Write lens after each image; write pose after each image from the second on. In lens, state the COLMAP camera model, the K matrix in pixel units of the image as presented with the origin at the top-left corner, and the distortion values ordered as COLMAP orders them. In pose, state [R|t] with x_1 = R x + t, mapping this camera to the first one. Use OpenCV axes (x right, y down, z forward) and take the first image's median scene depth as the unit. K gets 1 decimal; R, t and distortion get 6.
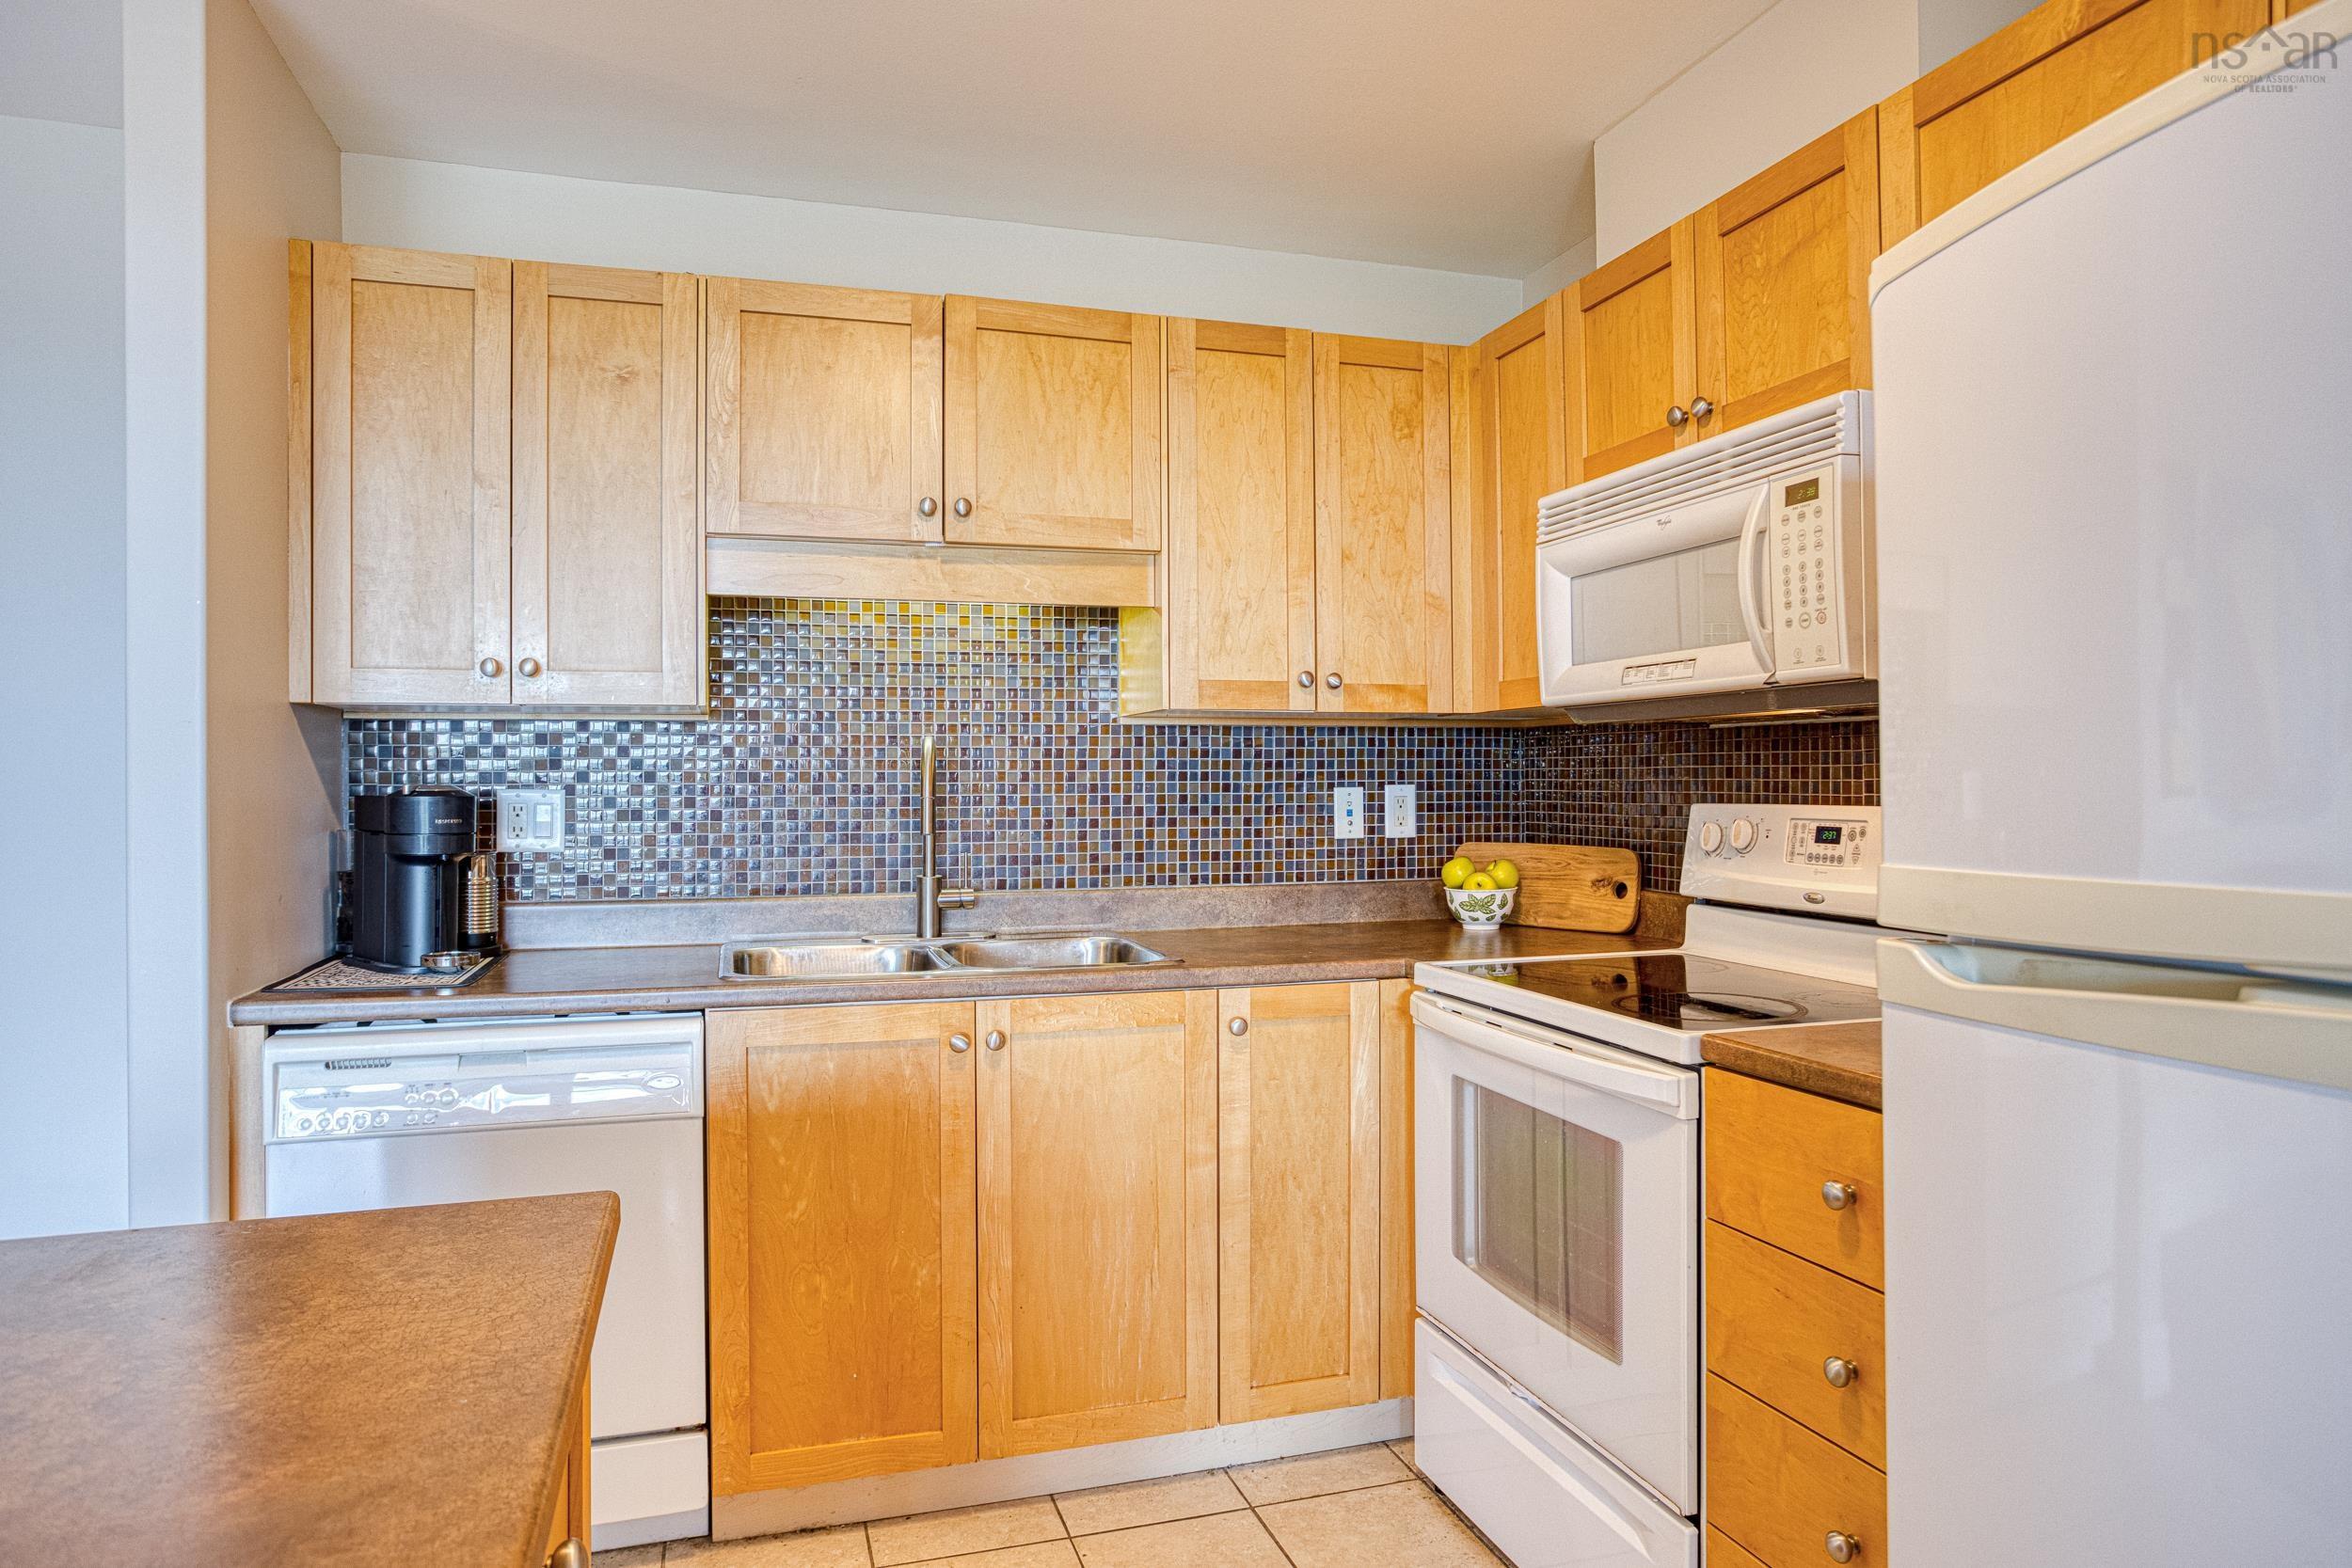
lens RADIAL K [[1436.4, 0, 1184.8], [0, 1436.4, 772.0], [0, 0, 1]] dist [-0.048654, 0.002920]
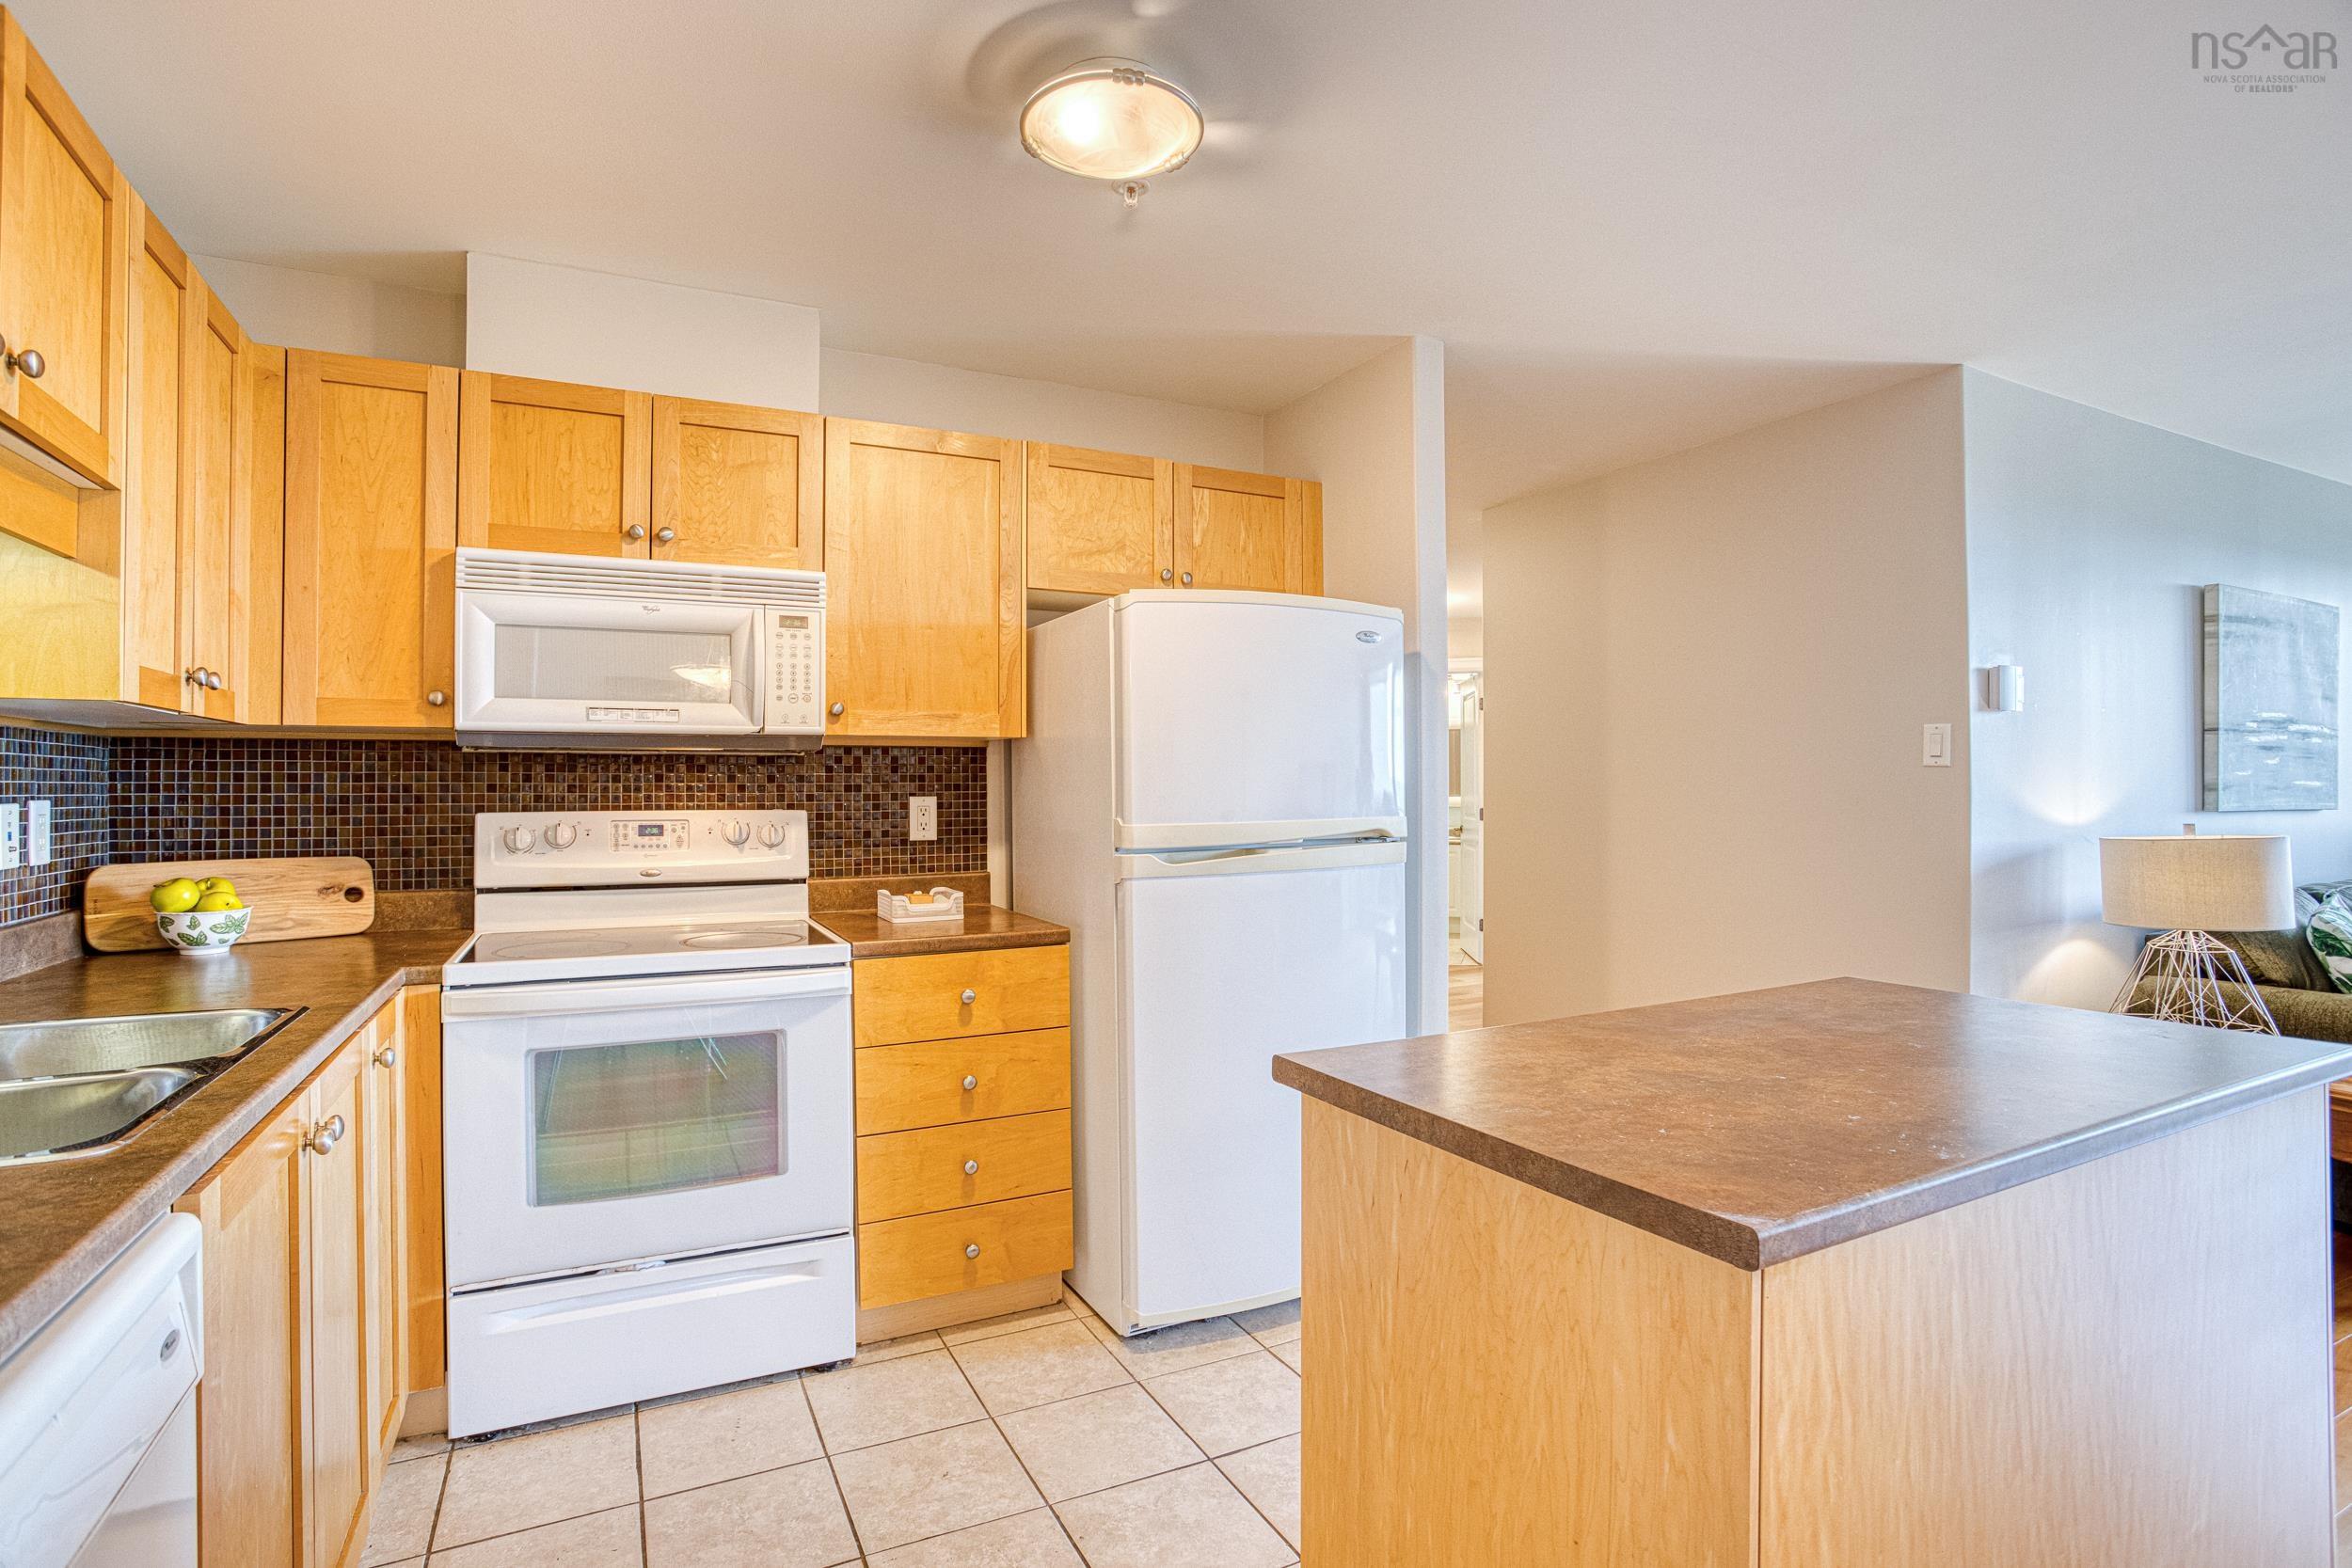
lens RADIAL K [[1138.3, 0, 1175.7], [0, 1138.3, 777.7], [0, 0, 1]] dist [-0.039089, 0.006984]
pose [[-0.149124, 0.012773, 0.988736, -0.702646], [-0.002440, 0.999909, -0.013286, 0.003036], [-0.988815, -0.004394, -0.149080, 0.552585]]
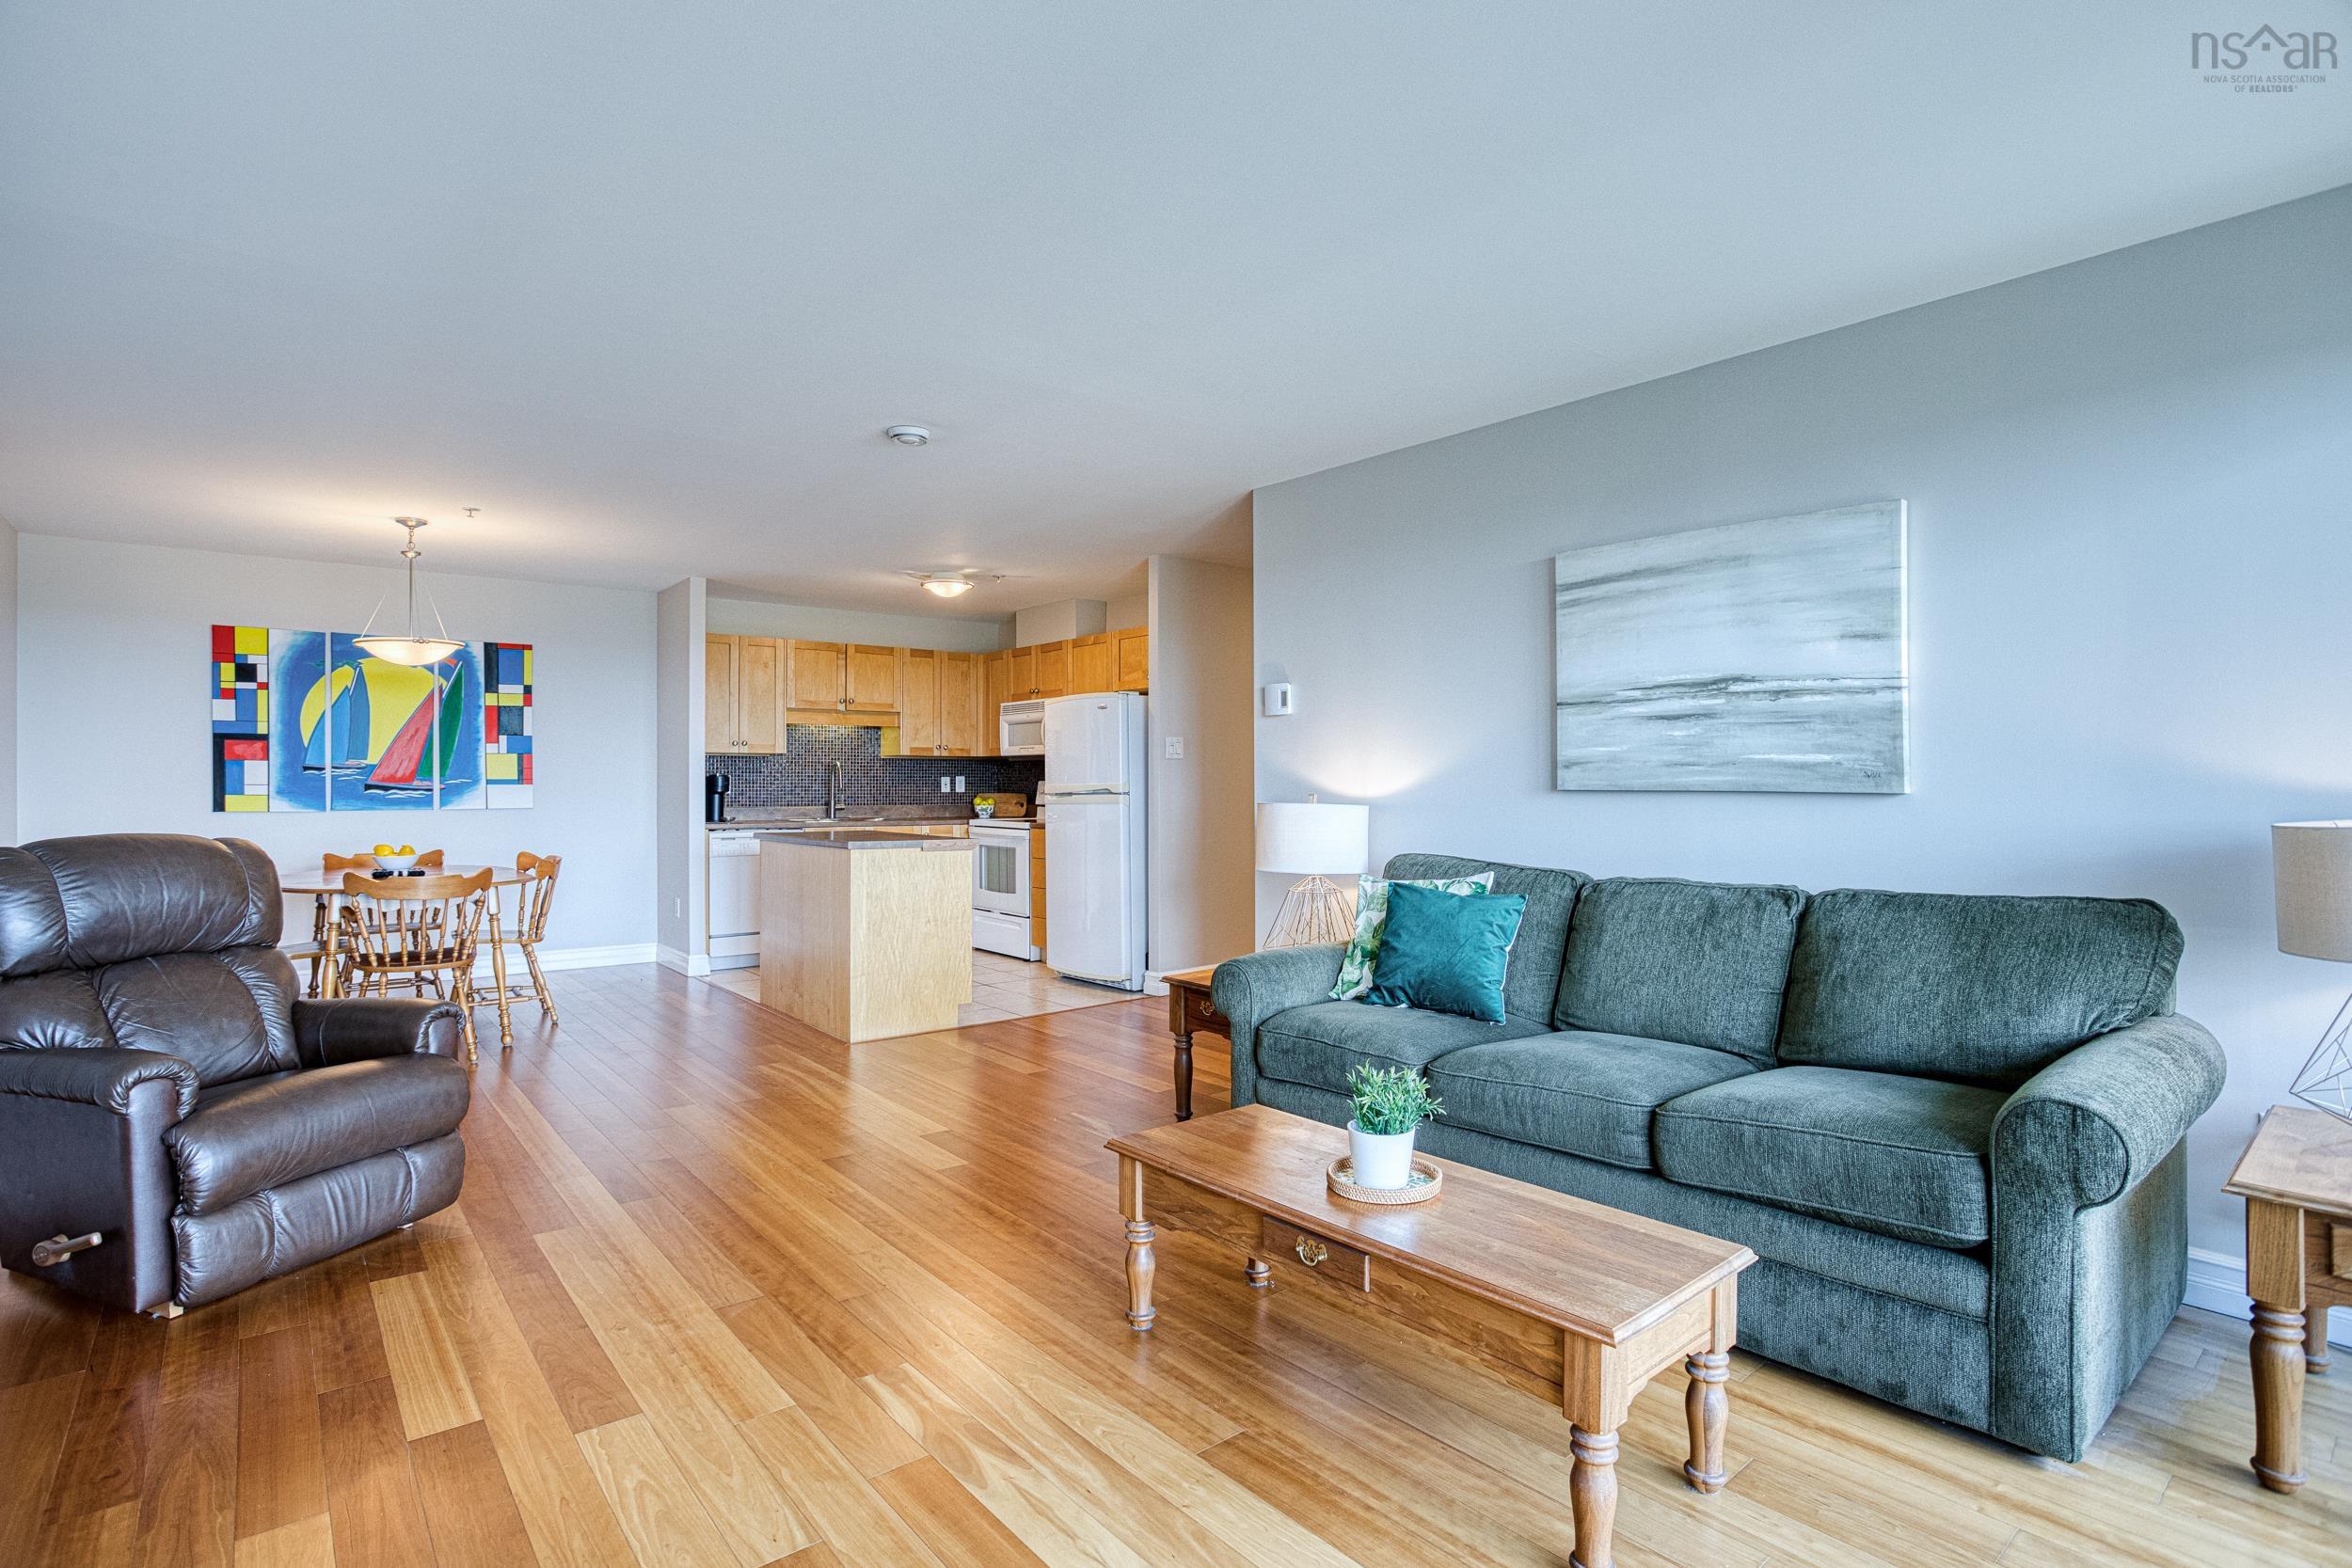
lens RADIAL K [[1138.3, 0, 1167.2], [0, 1138.3, 787.4], [0, 0, 1]] dist [-0.039089, 0.006984]
pose [[0.928528, 0.004169, 0.371240, -0.481189], [-0.007098, 0.999954, 0.006526, 0.016699], [-0.371195, -0.008694, 0.928514, -2.047659]]
